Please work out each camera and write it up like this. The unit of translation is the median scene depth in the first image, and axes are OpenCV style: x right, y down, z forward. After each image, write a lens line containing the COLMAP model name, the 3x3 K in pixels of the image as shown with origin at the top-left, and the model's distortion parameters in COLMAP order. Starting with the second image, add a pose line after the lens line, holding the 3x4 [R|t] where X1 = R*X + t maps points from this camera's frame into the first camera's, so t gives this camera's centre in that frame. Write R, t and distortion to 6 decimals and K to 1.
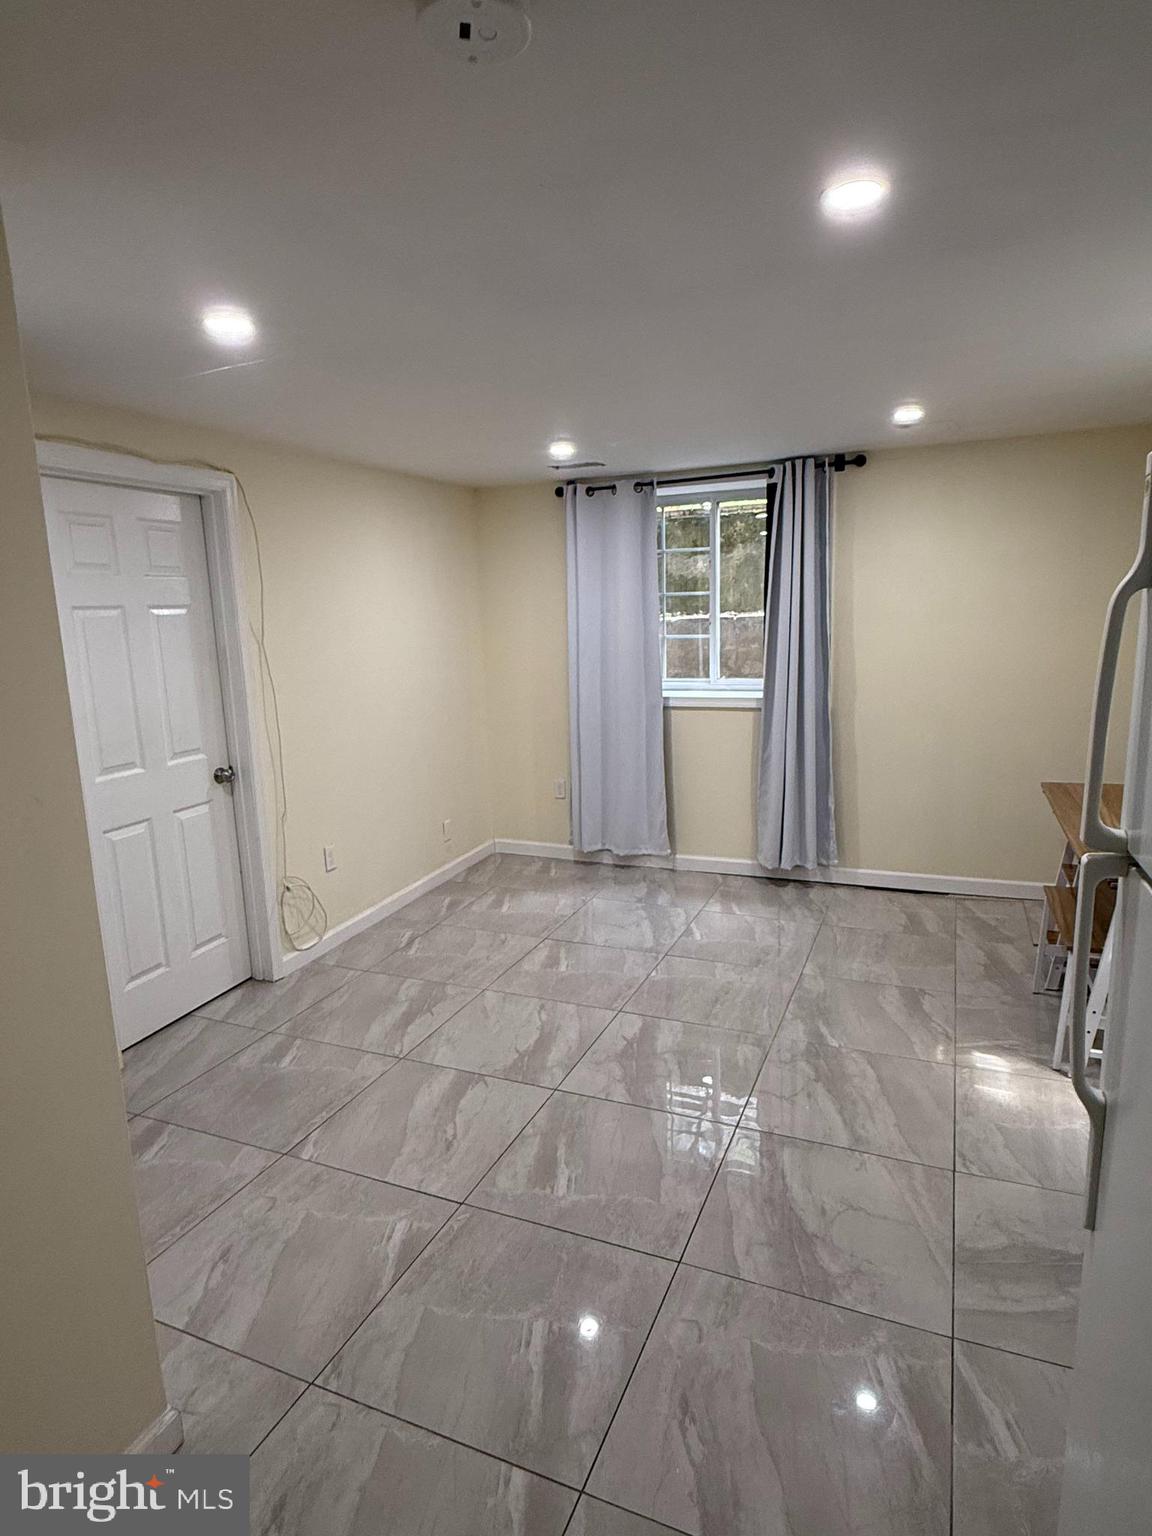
lens RADIAL K [[863.6, 0, 576.0], [0, 863.6, 768.0], [0, 0, 1]] dist [0.000798, -0.000134]
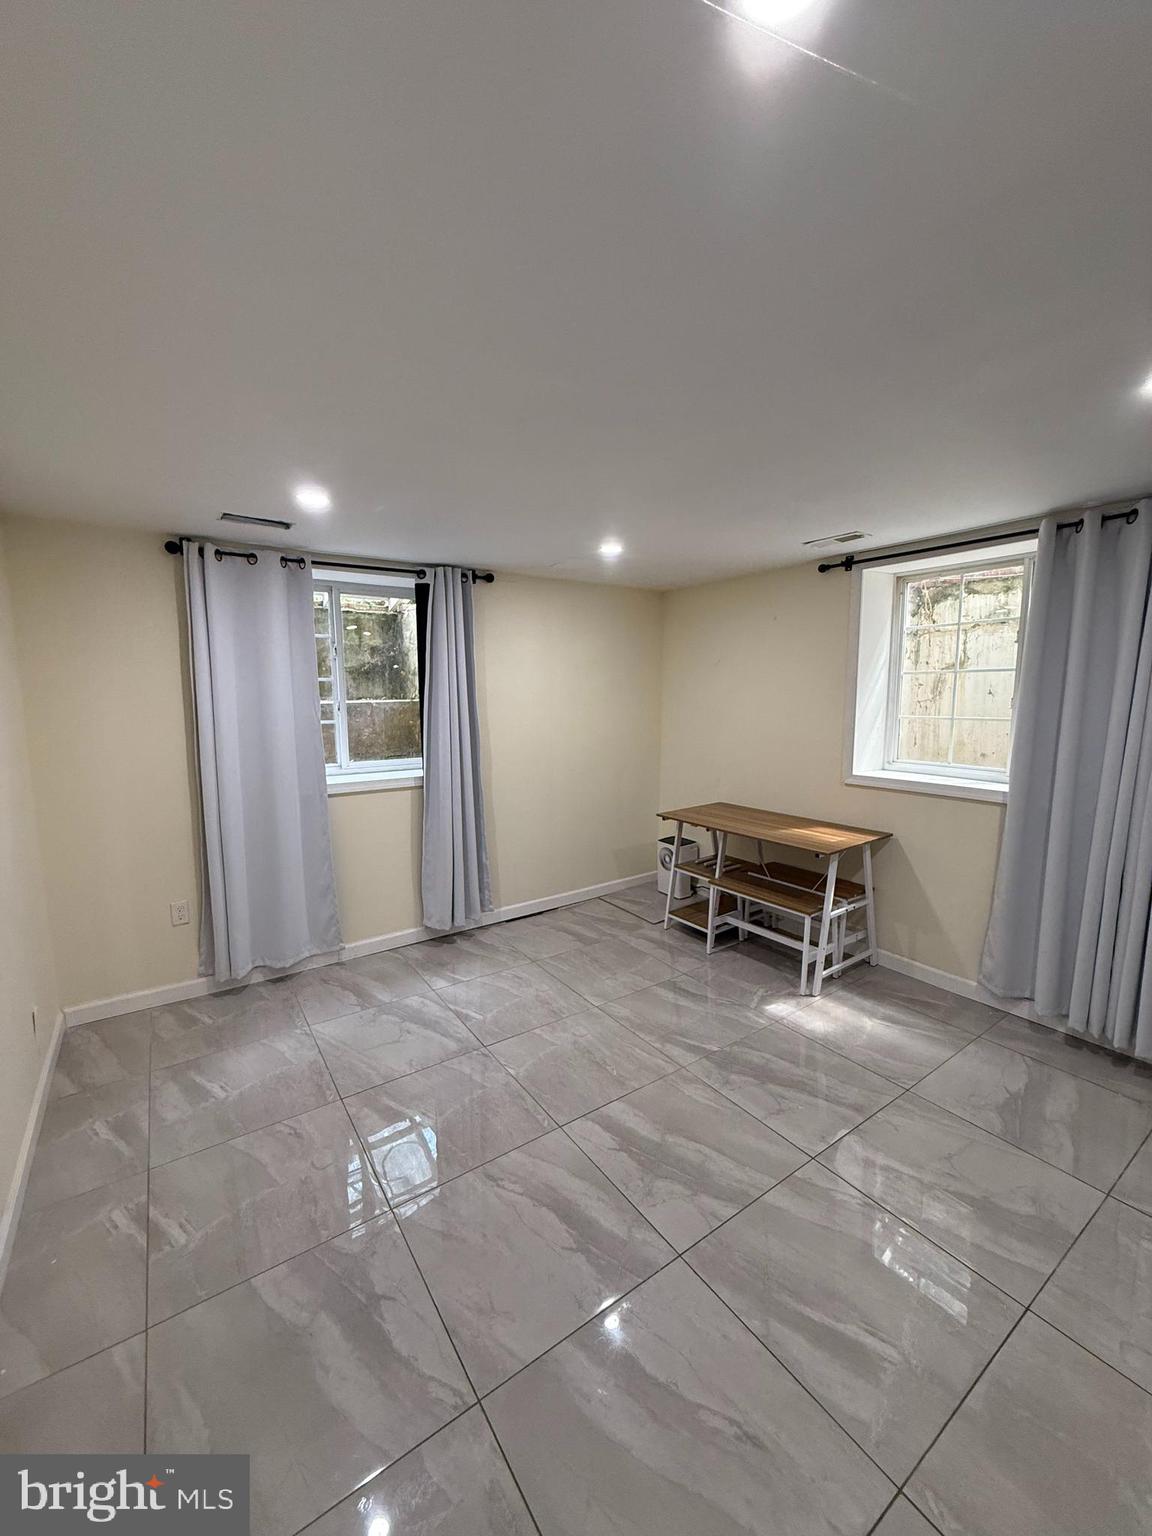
lens RADIAL K [[603.2, 0, 576.0], [0, 603.2, 768.0], [0, 0, 1]] dist [-0.000037, -0.000167]
pose [[0.540108, -0.078602, 0.837917, -0.329841], [0.142597, 0.989780, 0.000932, -0.068058], [-0.829427, 0.118981, 0.545797, 0.440265]]
